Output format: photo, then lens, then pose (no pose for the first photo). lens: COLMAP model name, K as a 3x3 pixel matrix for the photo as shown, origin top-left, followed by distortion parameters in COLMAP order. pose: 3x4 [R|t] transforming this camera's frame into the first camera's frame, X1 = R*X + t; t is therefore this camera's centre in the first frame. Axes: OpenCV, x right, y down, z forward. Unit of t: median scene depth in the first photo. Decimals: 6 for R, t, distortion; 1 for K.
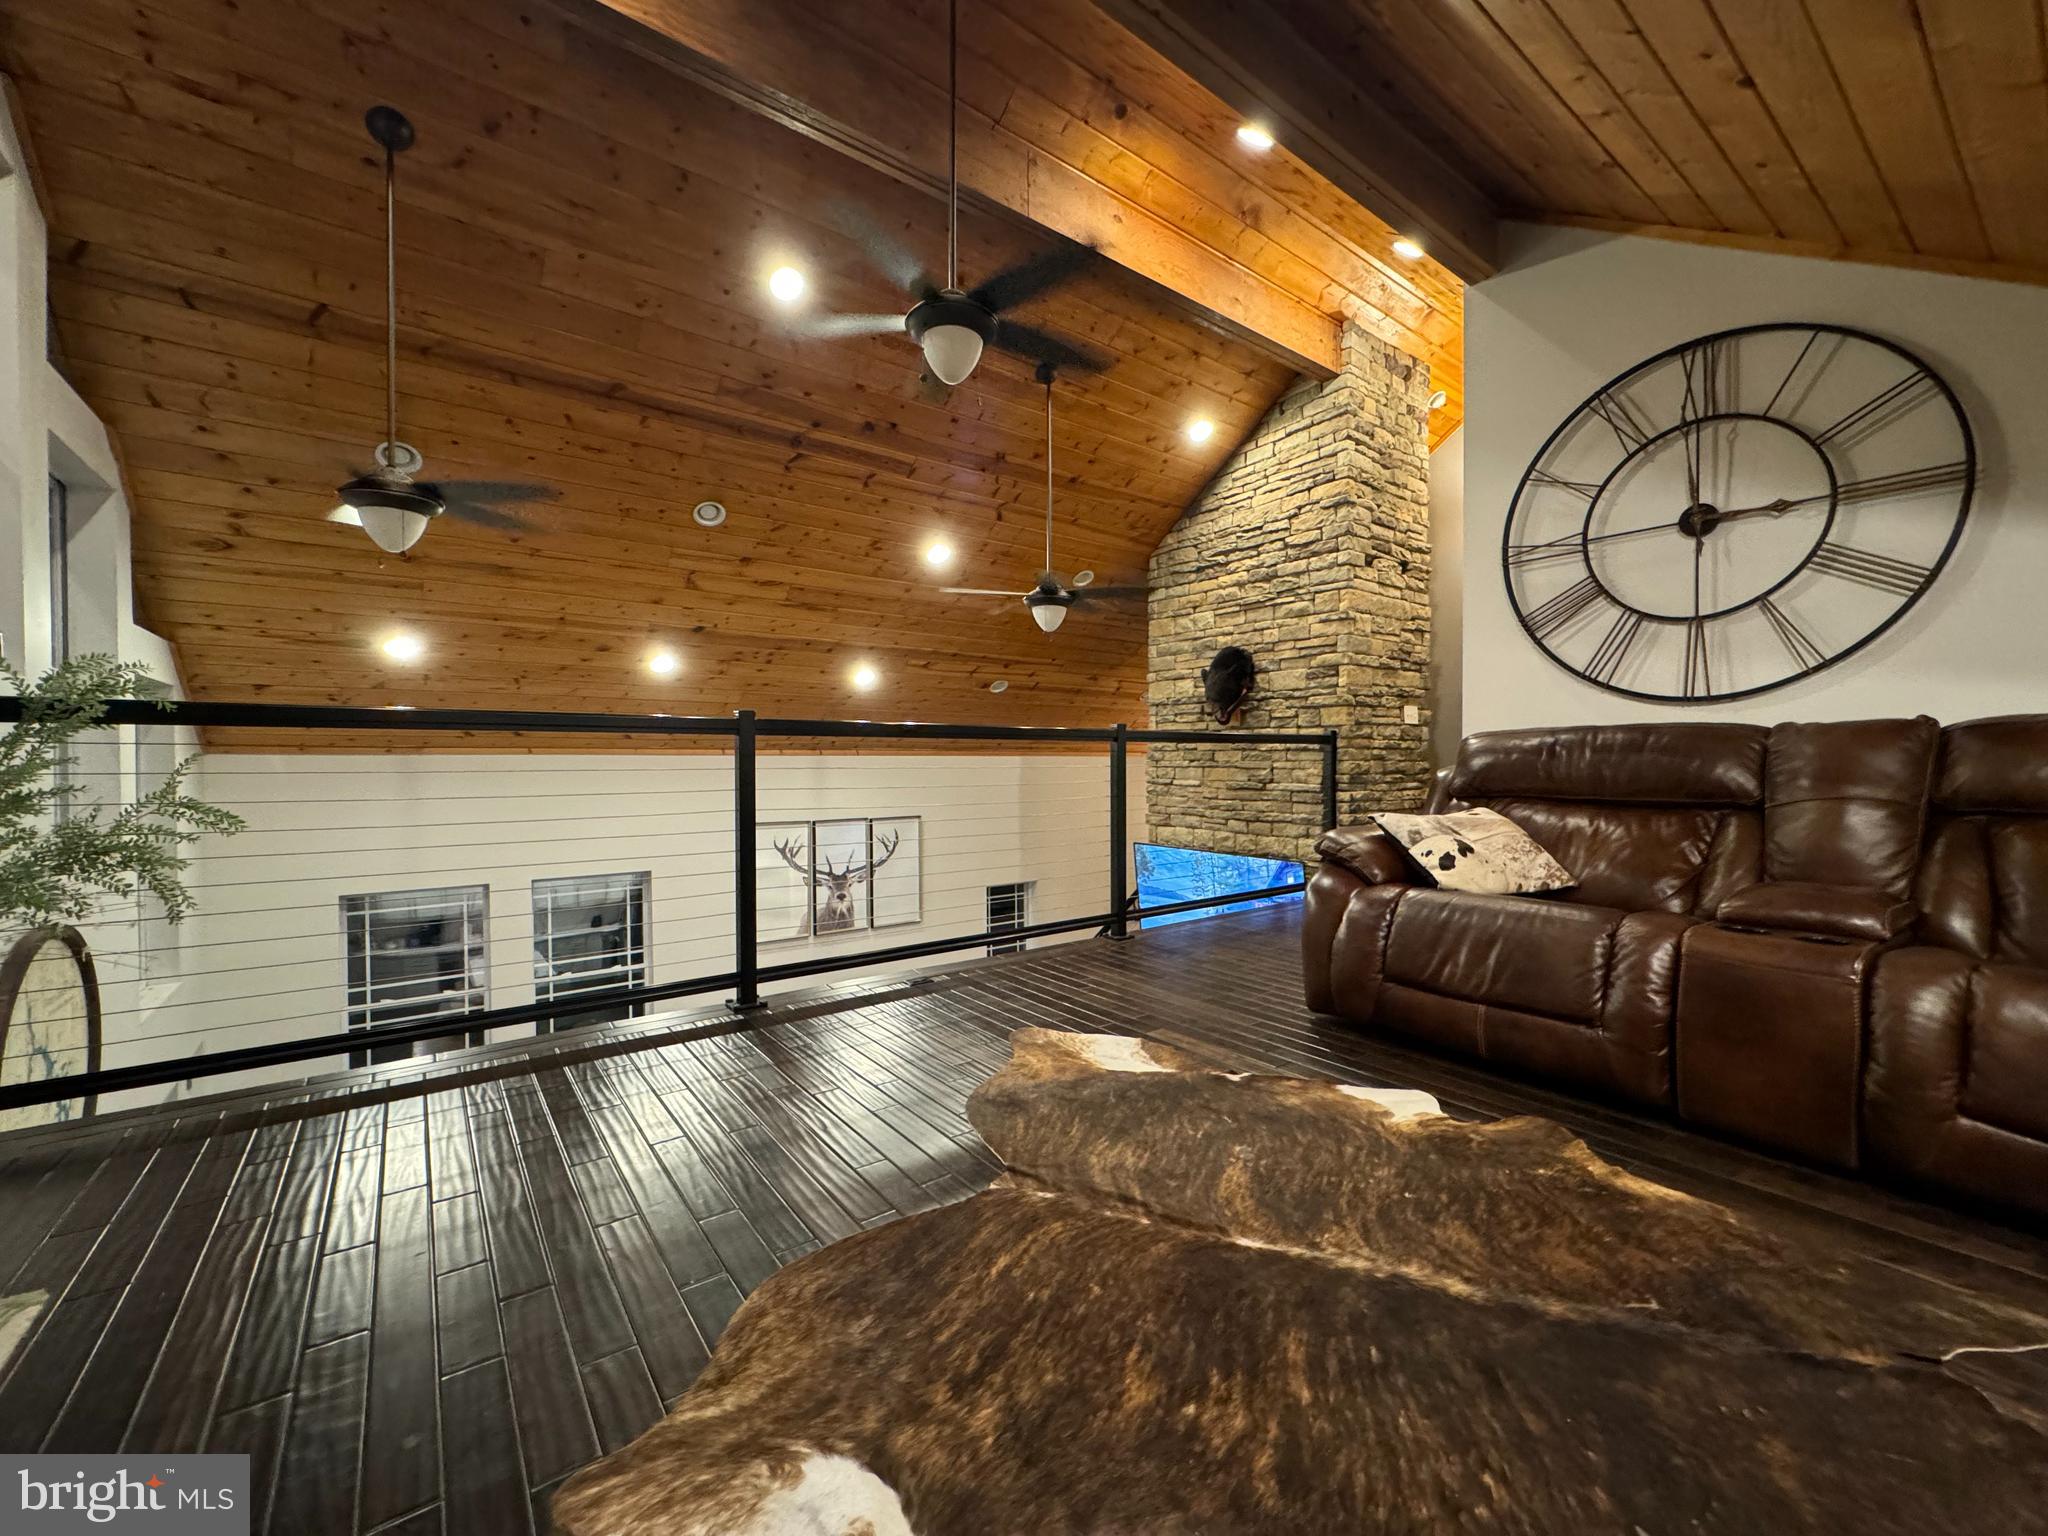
lens RADIAL K [[827.8, 0, 1012.9], [0, 827.8, 766.2], [0, 0, 1]] dist [-0.000450, -0.000003]
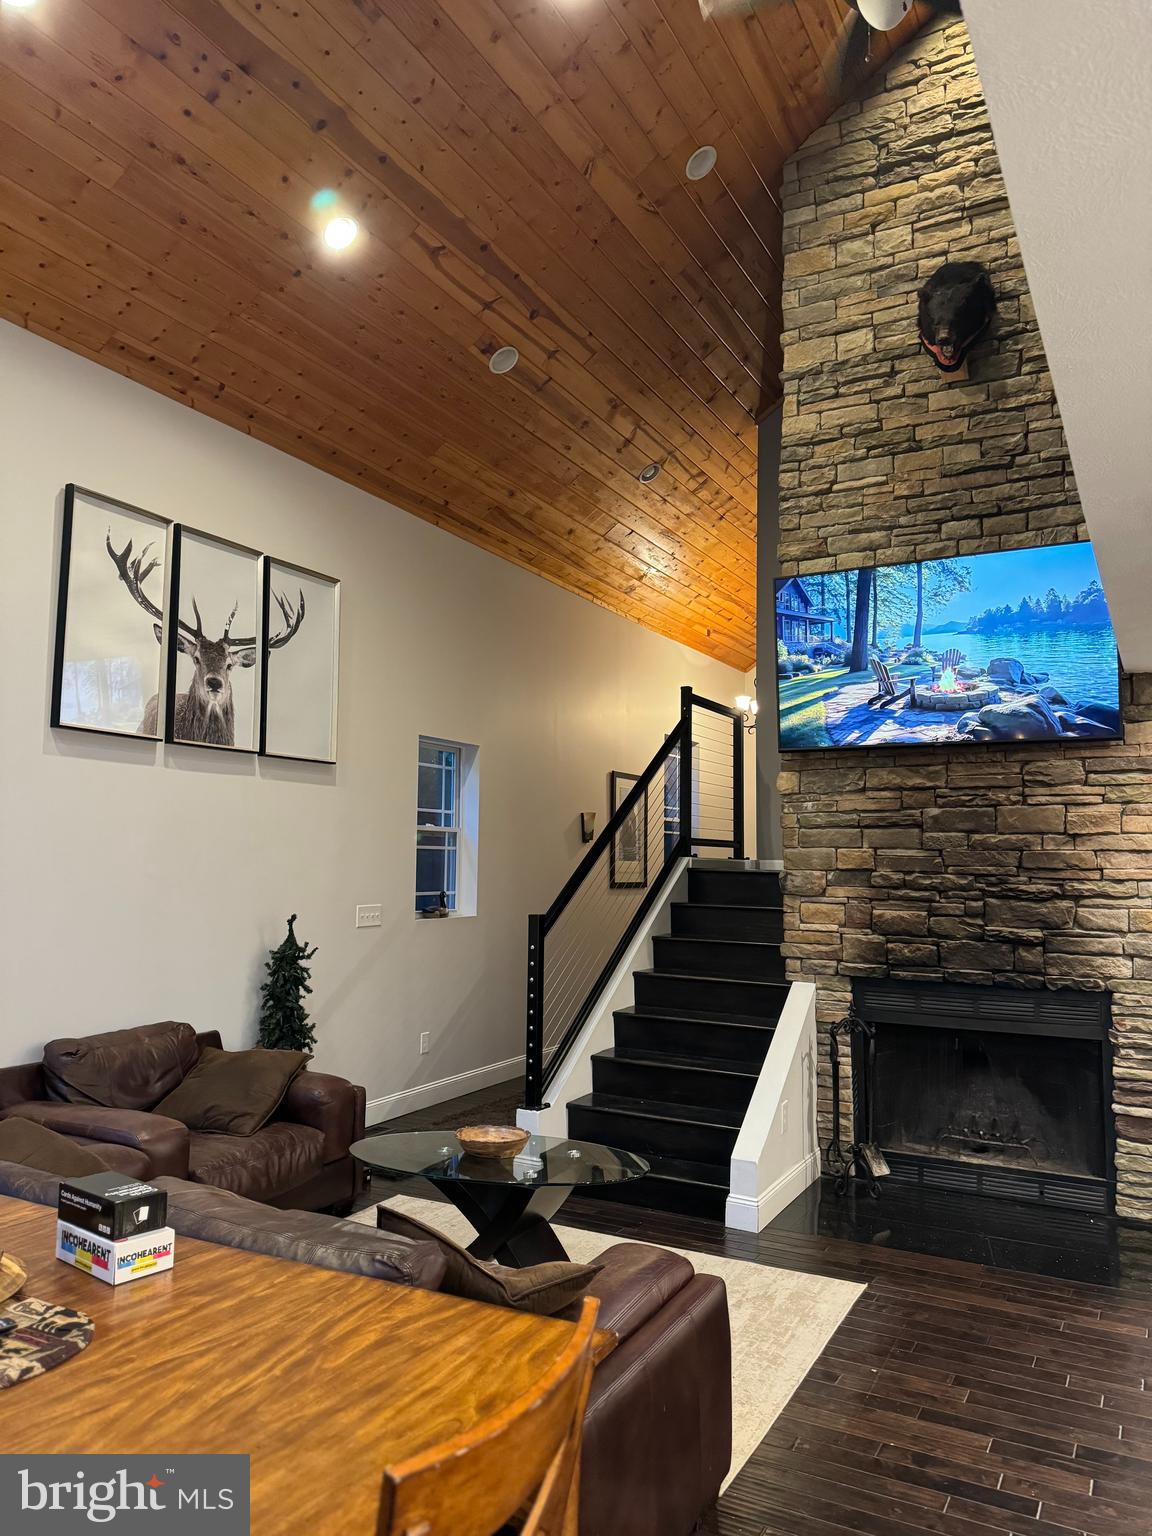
lens RADIAL K [[1071.1, 0, 579.4], [0, 1071.1, 769.2], [0, 0, 1]] dist [0.001528, -0.002667]
pose [[0.905149, 0.048648, 0.422301, -0.337499], [-0.007676, 0.995139, -0.098185, 0.330266], [-0.425025, 0.085631, 0.901122, 0.354070]]
